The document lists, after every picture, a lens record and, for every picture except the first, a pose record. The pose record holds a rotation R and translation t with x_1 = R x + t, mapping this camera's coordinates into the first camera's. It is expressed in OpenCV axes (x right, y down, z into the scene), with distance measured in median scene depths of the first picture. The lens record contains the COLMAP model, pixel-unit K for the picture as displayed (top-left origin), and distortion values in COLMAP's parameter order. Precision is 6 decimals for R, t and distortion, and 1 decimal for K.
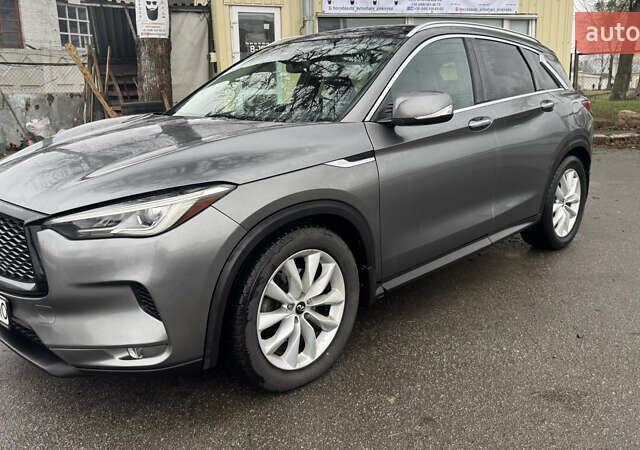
lens RADIAL K [[512.2, 0, 336.9], [0, 512.2, 224.6], [0, 0, 1]] dist [0.117962, -0.127449]
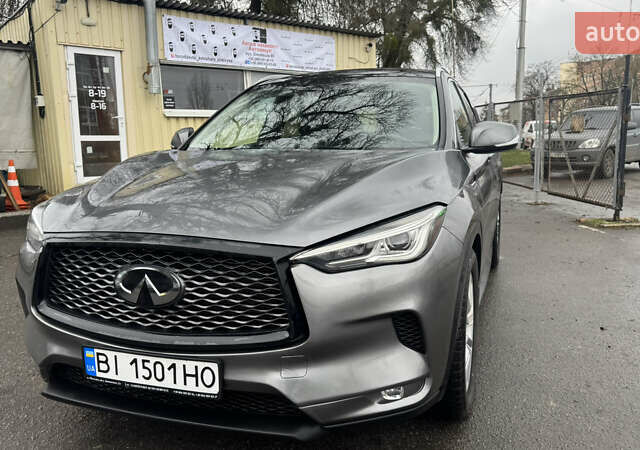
lens RADIAL K [[512.2, 0, 336.9], [0, 512.2, 224.6], [0, 0, 1]] dist [0.117962, -0.127449]
pose [[0.918947, -0.066982, 0.388651, -0.145434], [0.104877, 0.991492, -0.077100, 0.002506], [-0.380180, 0.111612, 0.918153, 0.031843]]
